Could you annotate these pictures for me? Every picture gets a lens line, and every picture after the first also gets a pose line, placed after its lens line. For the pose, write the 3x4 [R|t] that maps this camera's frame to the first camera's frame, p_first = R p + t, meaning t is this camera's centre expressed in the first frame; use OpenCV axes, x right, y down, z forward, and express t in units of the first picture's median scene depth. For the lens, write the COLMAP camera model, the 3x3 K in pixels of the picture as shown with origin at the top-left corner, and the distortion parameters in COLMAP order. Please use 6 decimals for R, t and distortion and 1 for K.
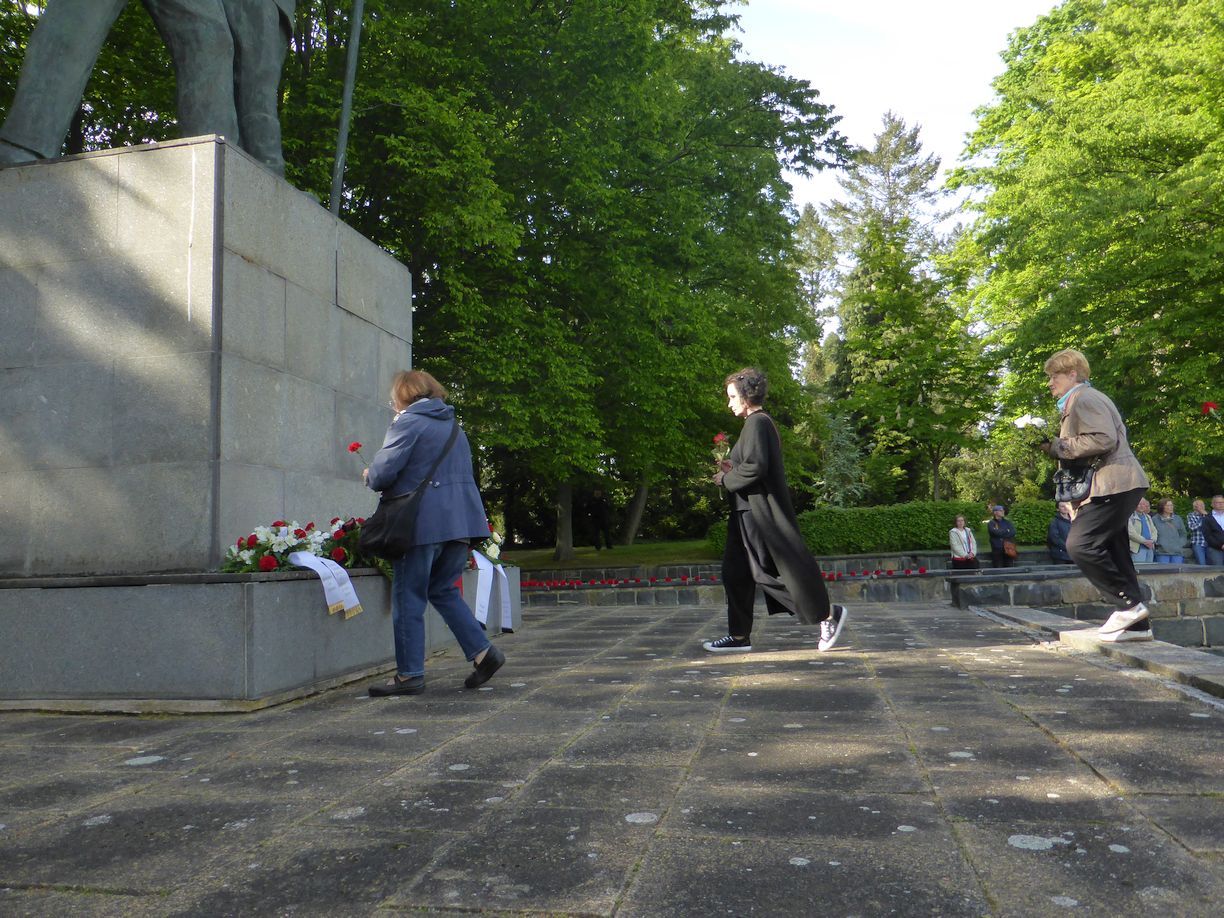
lens RADIAL K [[930.7, 0, 609.2], [0, 930.7, 454.0], [0, 0, 1]] dist [-0.003646, 0.035765]
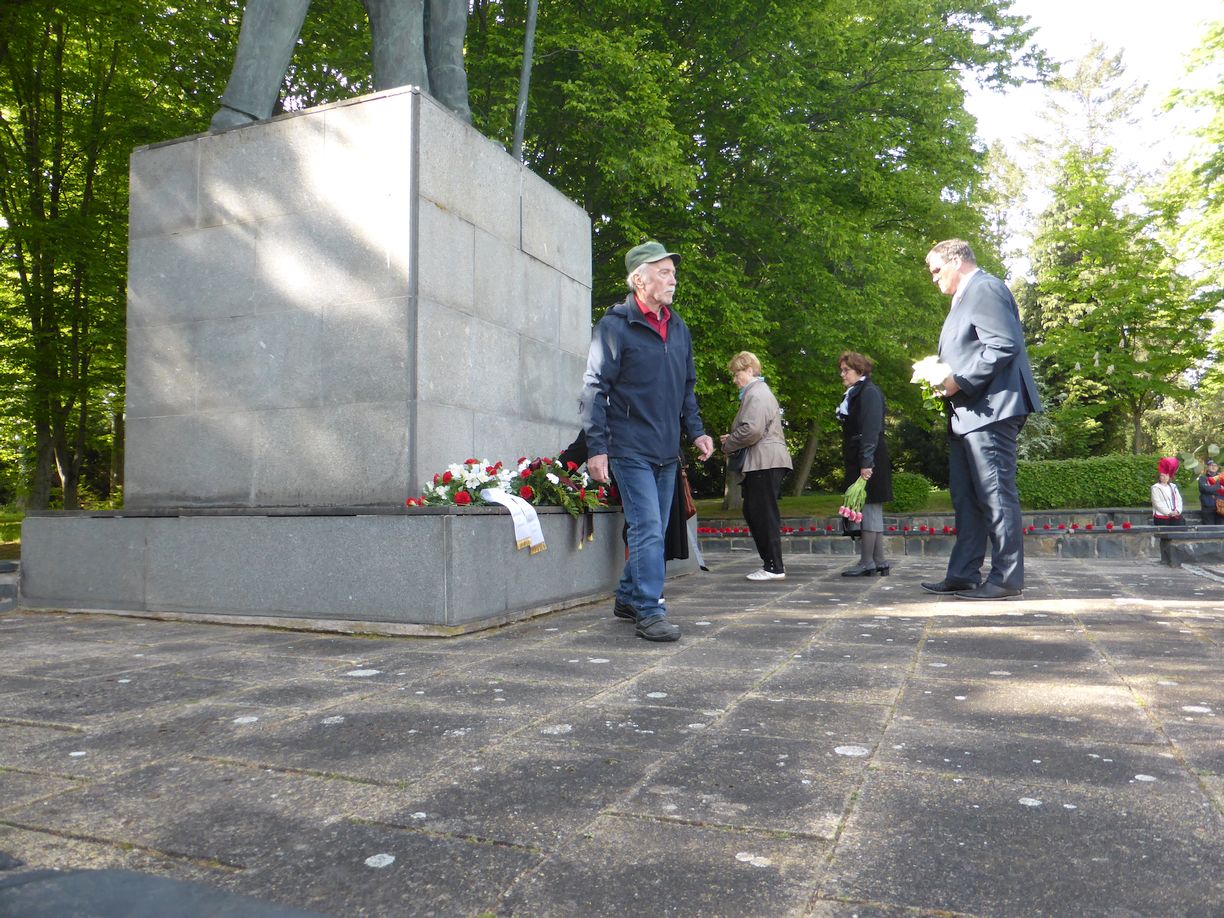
lens RADIAL K [[931.2, 0, 612.0], [0, 931.2, 459.0], [0, 0, 1]] dist [-0.012098, 0.006832]
pose [[0.985015, 0.012248, -0.172032, -0.019321], [-0.002326, 0.998328, 0.057760, 0.010626], [0.172452, -0.056494, 0.983397, 0.003364]]
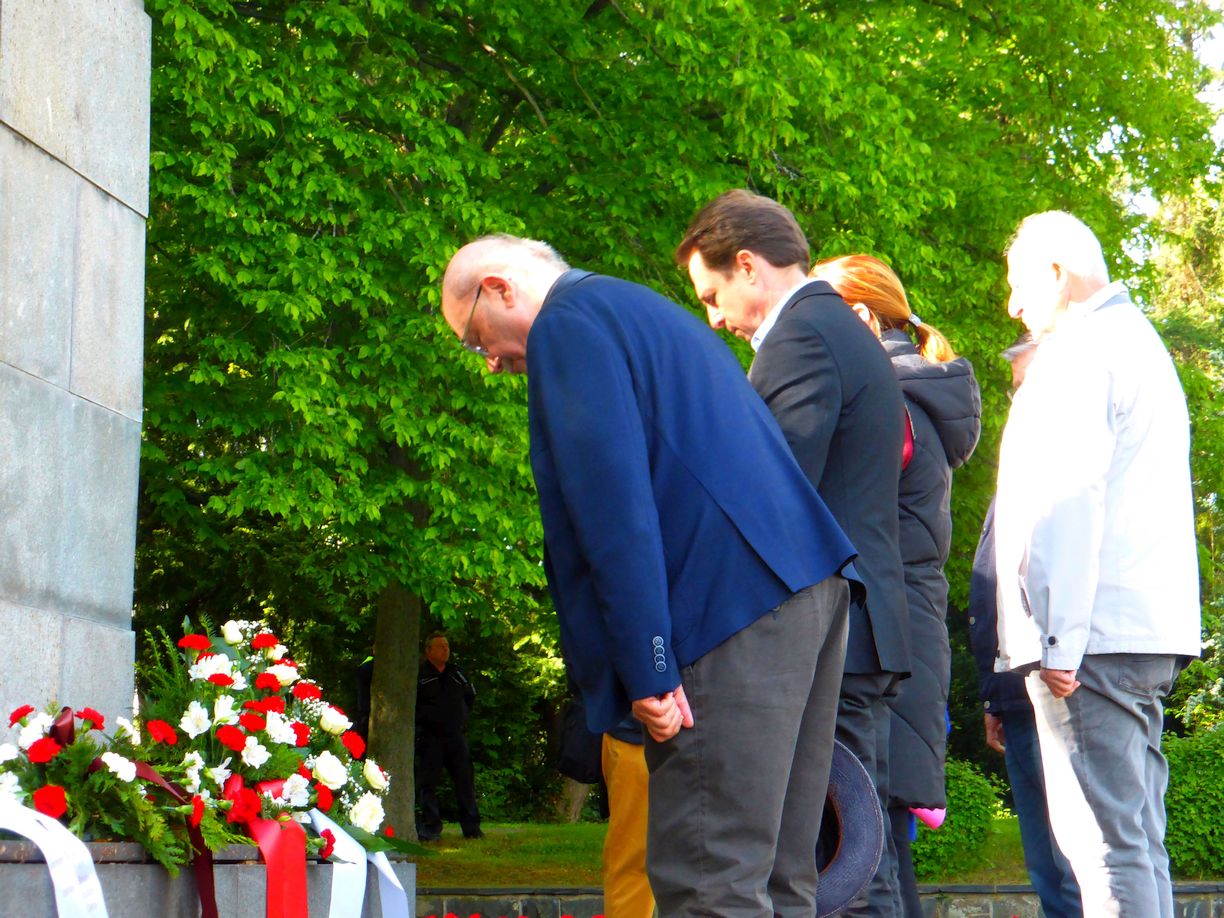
lens RADIAL K [[3243.0, 0, 606.9], [0, 3243.0, 462.5], [0, 0, 1]] dist [0.370443, -6.328158]
pose [[0.996749, 0.047513, 0.065075, -0.152760], [-0.046473, 0.998768, -0.017406, -0.016966], [-0.065822, 0.014325, 0.997729, -0.322217]]
